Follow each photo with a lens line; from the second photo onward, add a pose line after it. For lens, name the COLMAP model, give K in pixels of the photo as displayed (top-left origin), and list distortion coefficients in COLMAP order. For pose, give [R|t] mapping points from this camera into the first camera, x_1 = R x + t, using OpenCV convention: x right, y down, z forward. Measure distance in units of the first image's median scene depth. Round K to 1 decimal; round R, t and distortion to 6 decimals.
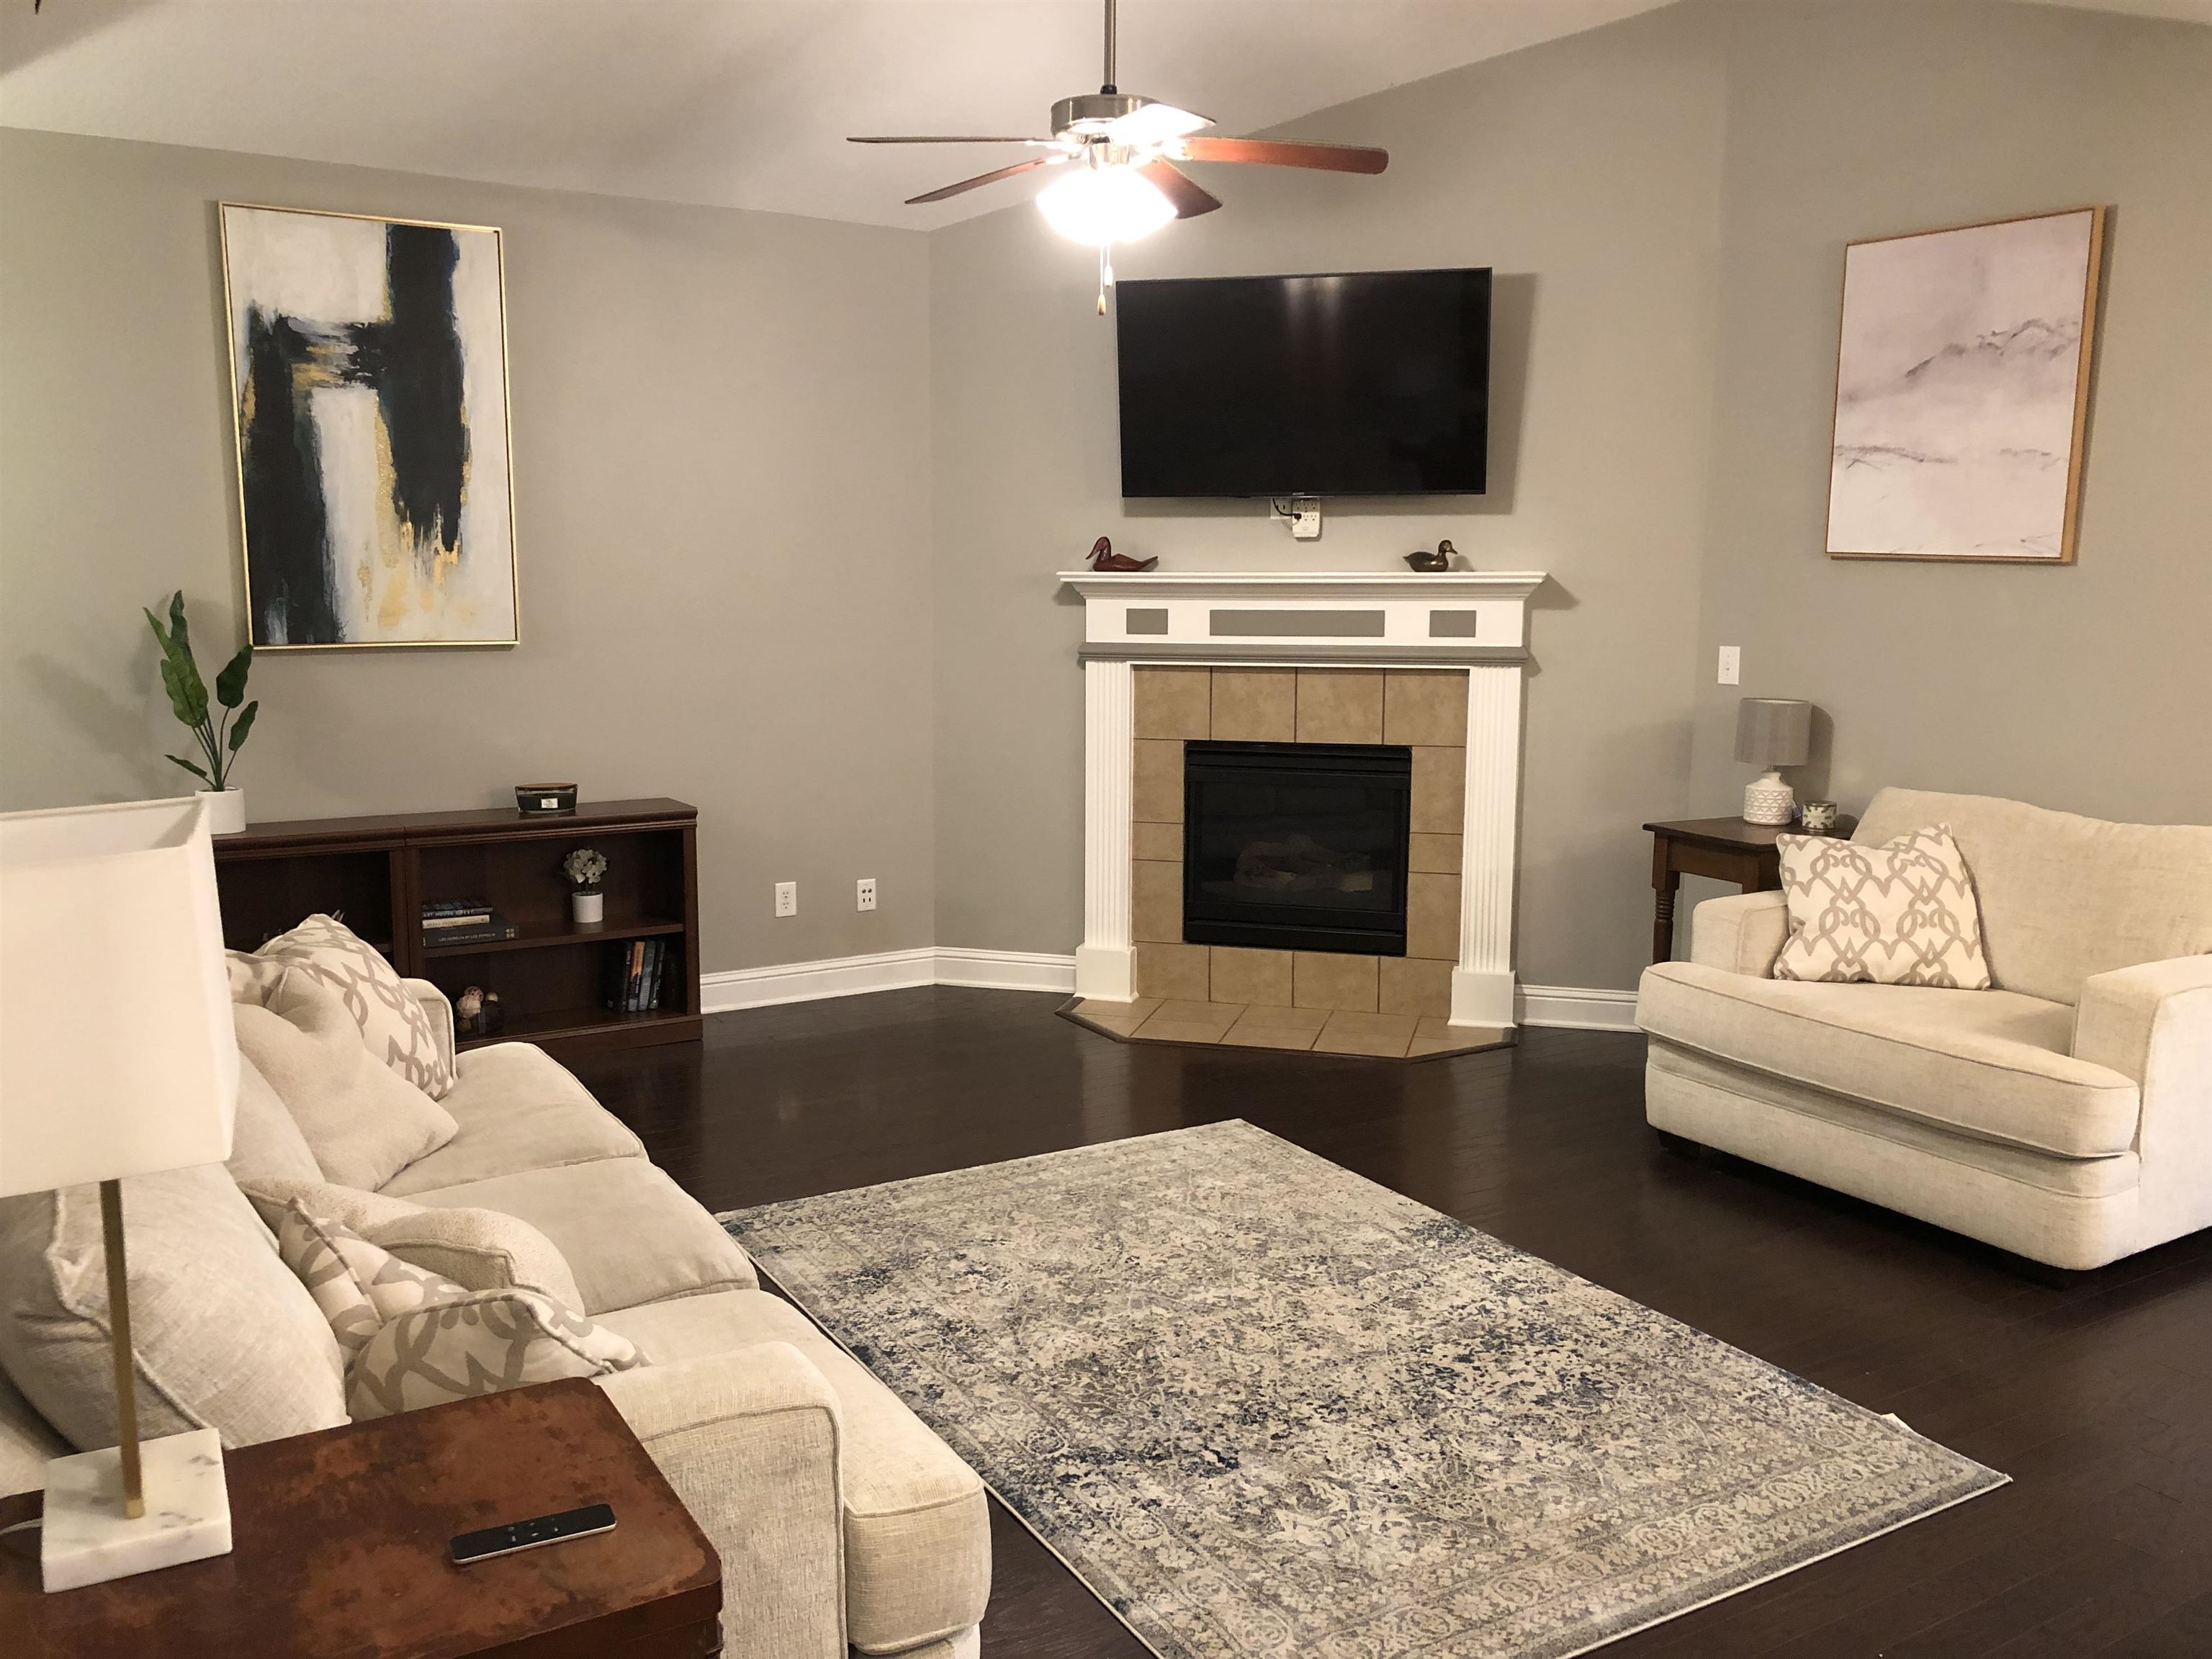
lens RADIAL K [[1805.1, 0, 1132.8], [0, 1805.1, 823.2], [0, 0, 1]] dist [0.083260, -0.150723]
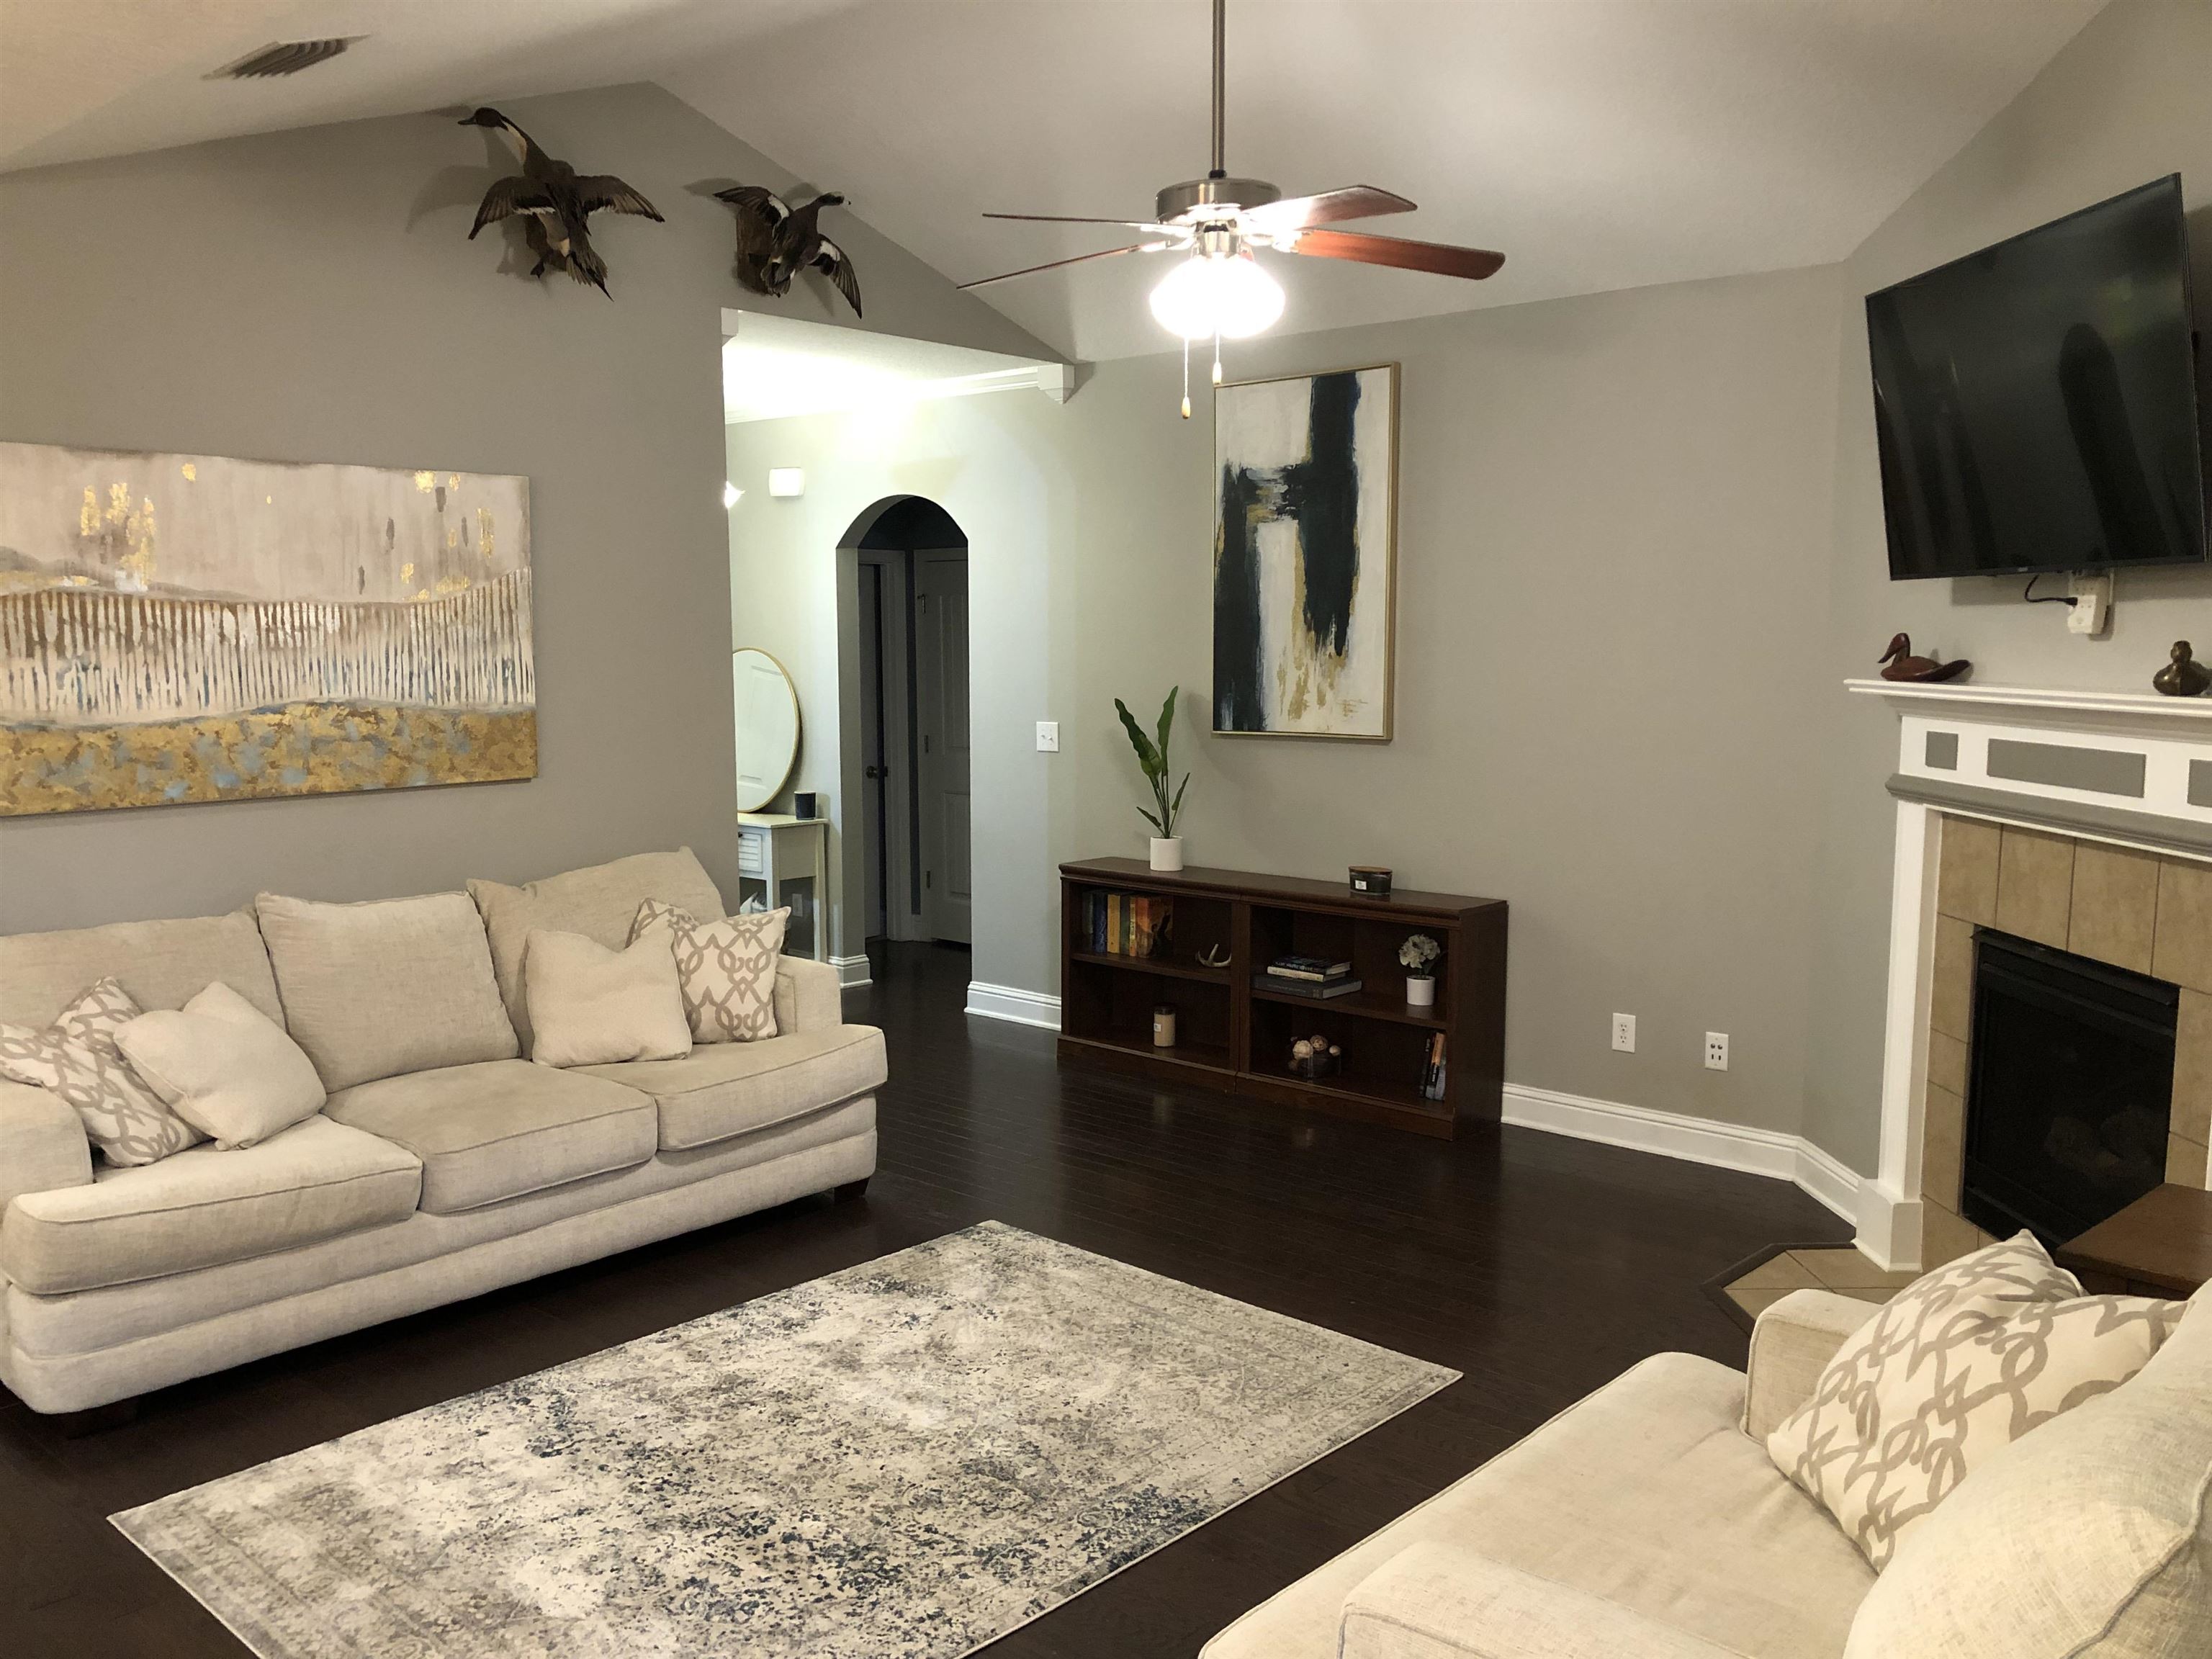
lens RADIAL K [[1817.9, 0, 1069.2], [0, 1817.9, 873.4], [0, 0, 1]] dist [0.083610, -0.177650]
pose [[0.264950, 0.120434, -0.956712, 0.682997], [-0.131208, 0.987444, 0.087966, -0.091772], [0.955294, 0.102222, 0.277425, 0.530395]]
